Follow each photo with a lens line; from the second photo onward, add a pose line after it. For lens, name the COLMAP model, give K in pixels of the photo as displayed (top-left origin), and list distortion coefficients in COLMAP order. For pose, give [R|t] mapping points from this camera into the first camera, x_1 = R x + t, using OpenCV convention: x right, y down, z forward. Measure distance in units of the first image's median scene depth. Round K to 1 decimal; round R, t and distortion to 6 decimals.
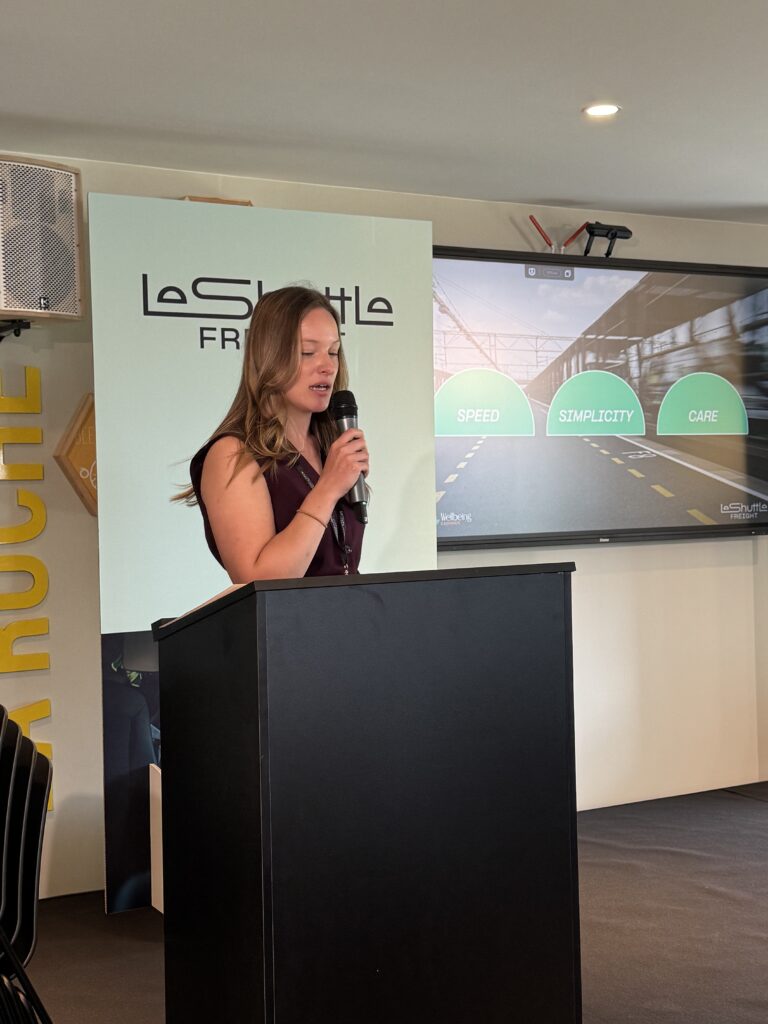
lens RADIAL K [[1476.1, 0, 384.0], [0, 1476.1, 512.0], [0, 0, 1]] dist [-0.007412, 1.740191]
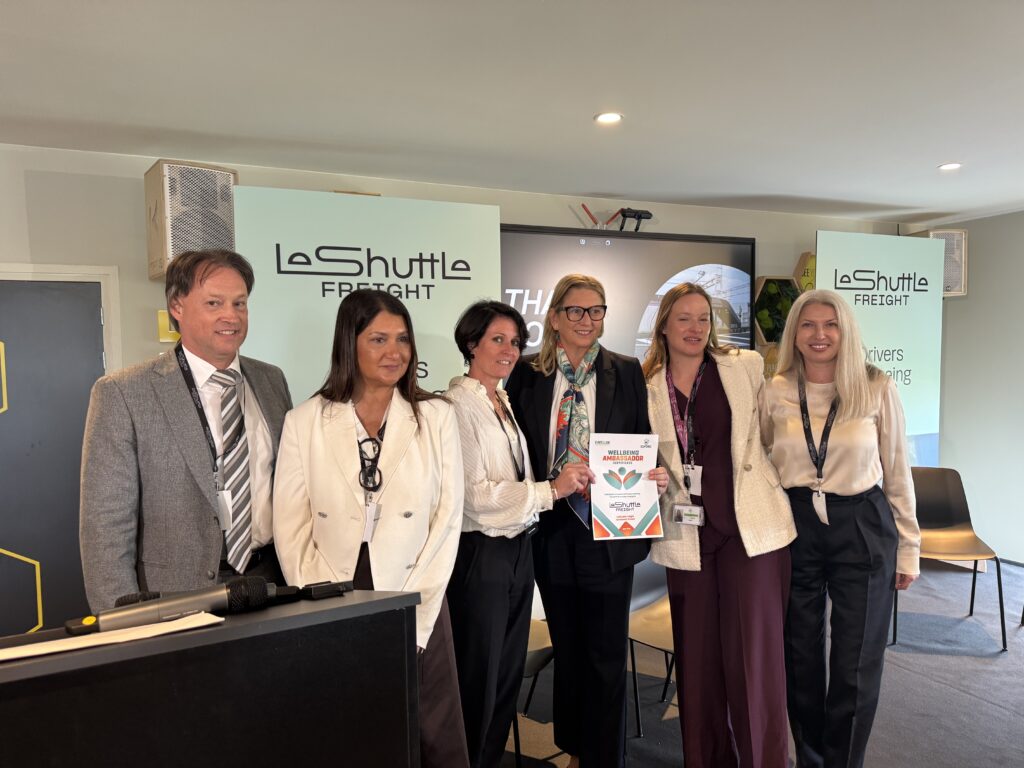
lens RADIAL K [[724.8, 0, 512.0], [0, 724.8, 384.0], [0, 0, 1]] dist [0.131325, -0.161032]
pose [[0.996976, 0.002052, -0.077680, 0.102114], [-0.000433, 0.999782, 0.020857, -0.041185], [0.077706, -0.020761, 0.996760, 0.308161]]
